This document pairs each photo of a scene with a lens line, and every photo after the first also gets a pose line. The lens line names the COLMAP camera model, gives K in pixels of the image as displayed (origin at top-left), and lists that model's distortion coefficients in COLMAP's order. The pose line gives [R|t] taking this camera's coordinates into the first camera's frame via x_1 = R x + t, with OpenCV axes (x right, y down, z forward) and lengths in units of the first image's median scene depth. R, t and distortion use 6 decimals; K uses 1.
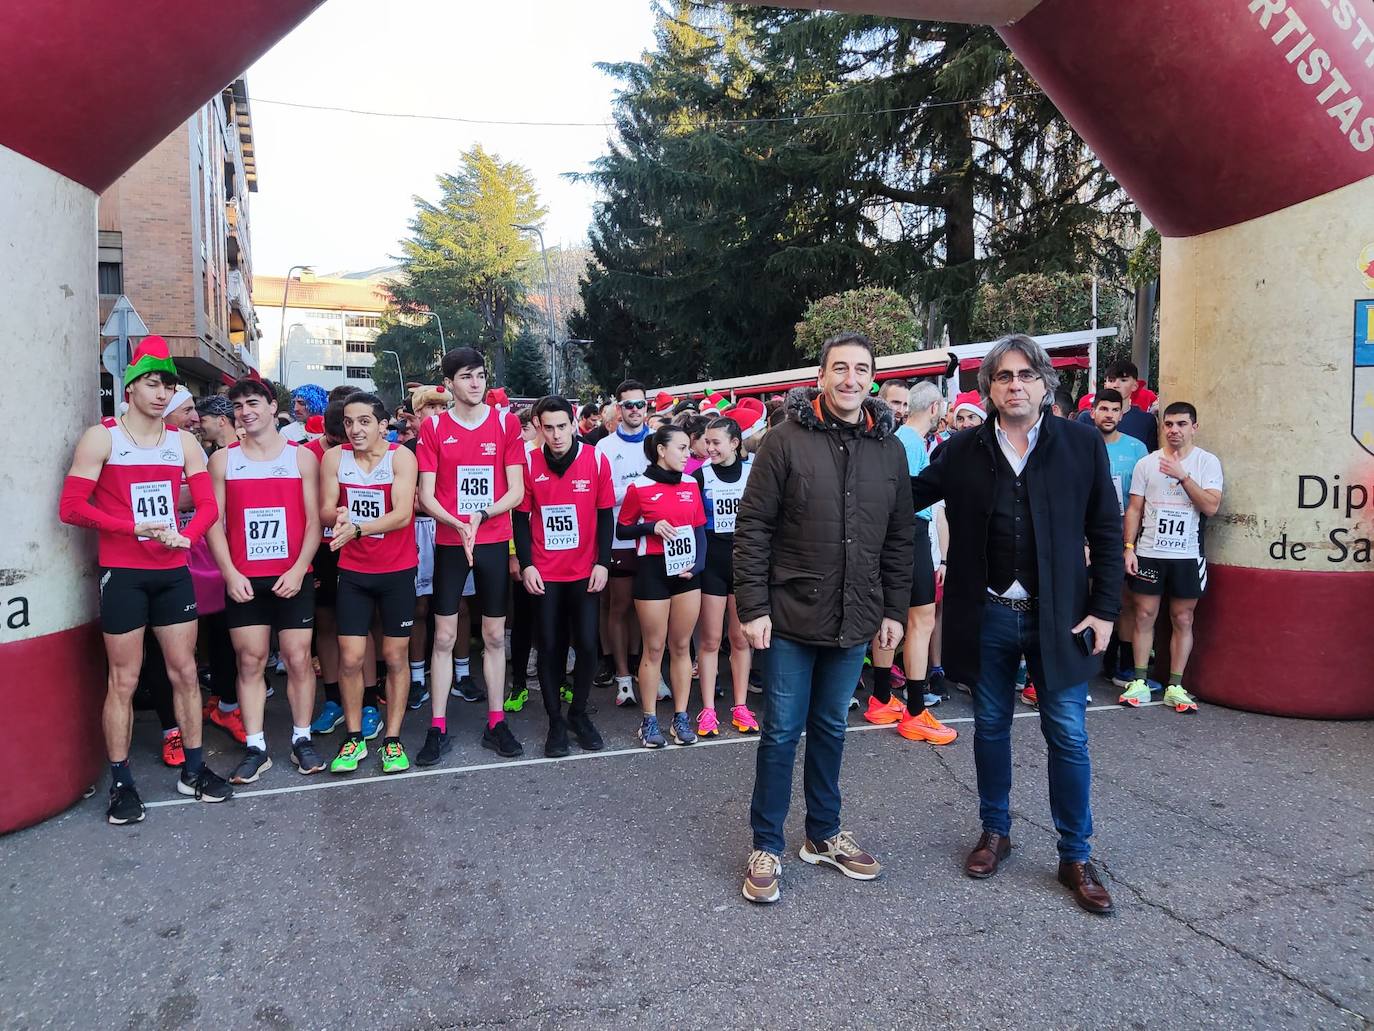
lens RADIAL K [[1031.8, 0, 666.7], [0, 1031.8, 509.9], [0, 0, 1]] dist [0.069482, -0.090805]
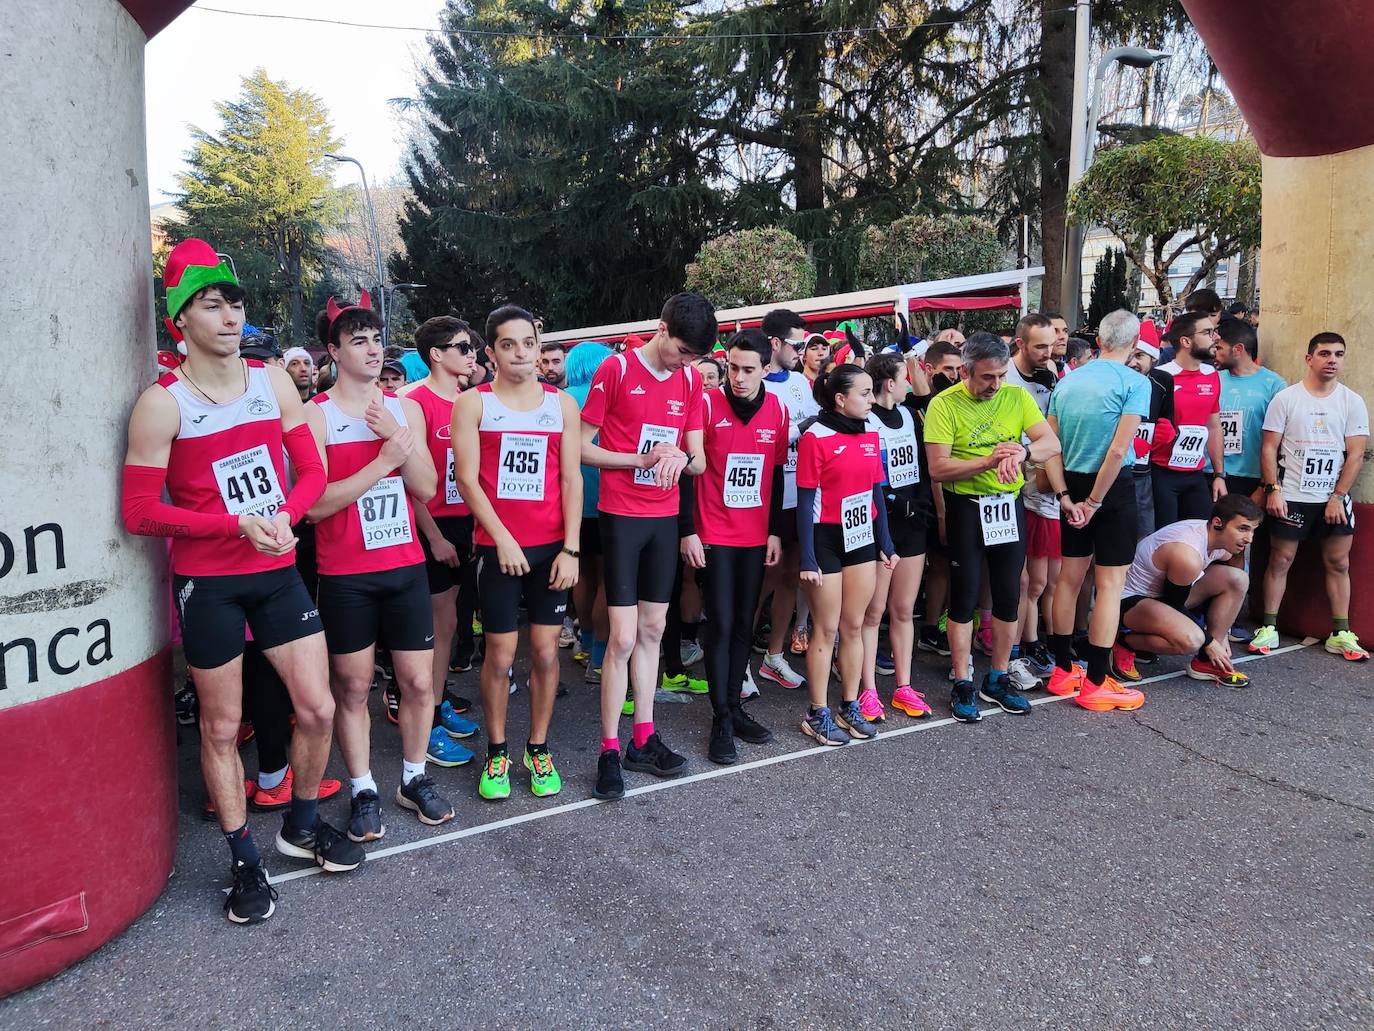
lens RADIAL K [[1044.3, 0, 694.4], [0, 1044.3, 514.5], [0, 0, 1]] dist [0.093700, -0.158556]
pose [[0.980811, -0.040128, 0.190787, -0.251881], [0.030507, 0.998123, 0.053105, -0.007692], [-0.192560, -0.046265, 0.980194, 0.171343]]
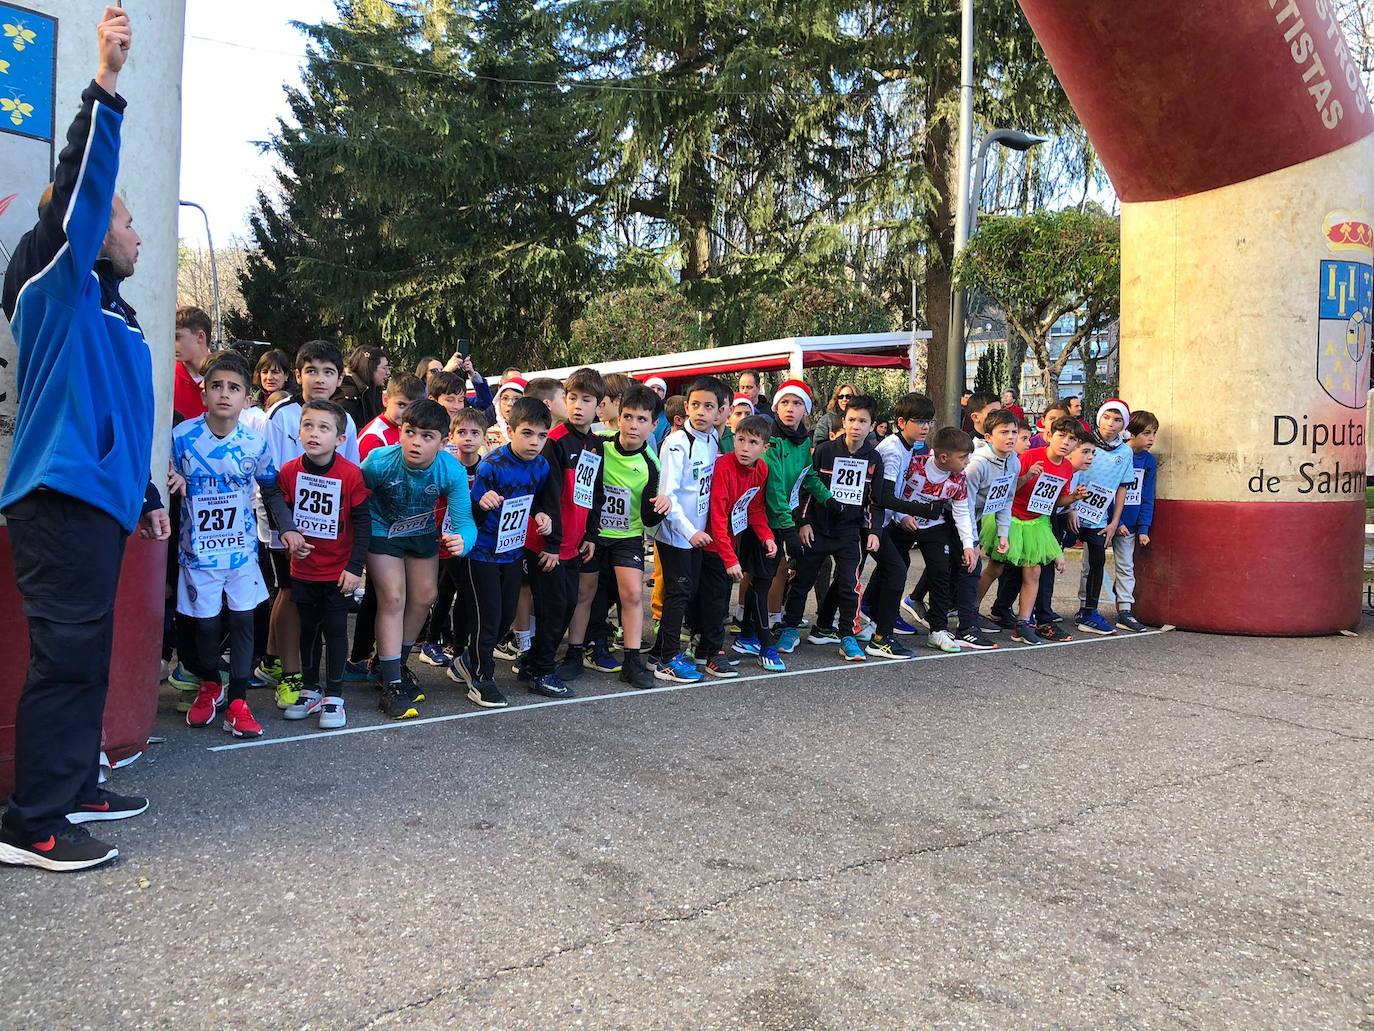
lens RADIAL K [[1151.8, 0, 702.9], [0, 1151.8, 516.9], [0, 0, 1]] dist [-0.001083, -0.004506]
pose [[0.948960, 0.006142, 0.315337, -0.340844], [0.004201, 0.999476, -0.032110, 0.106381], [-0.315369, 0.031796, 0.948436, 0.032657]]
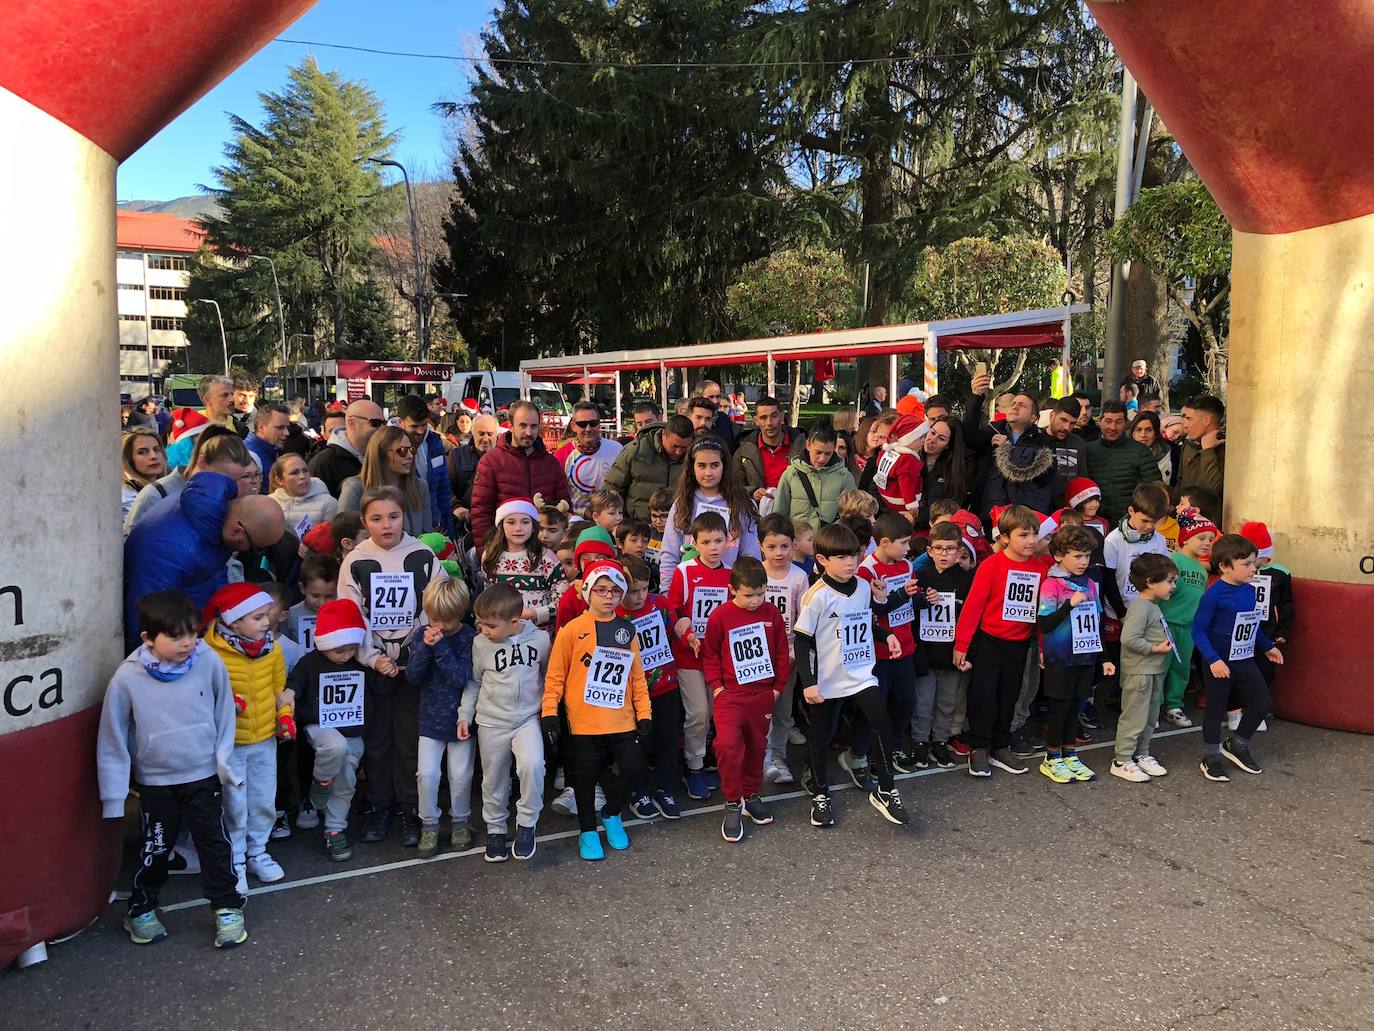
lens RADIAL K [[1151.8, 0, 702.9], [0, 1151.8, 516.9], [0, 0, 1]] dist [-0.001083, -0.004506]
pose [[0.989498, -0.010014, 0.144199, -0.172970], [0.005735, 0.999532, 0.030060, -0.039885], [-0.144433, -0.028918, 0.989092, 0.035925]]
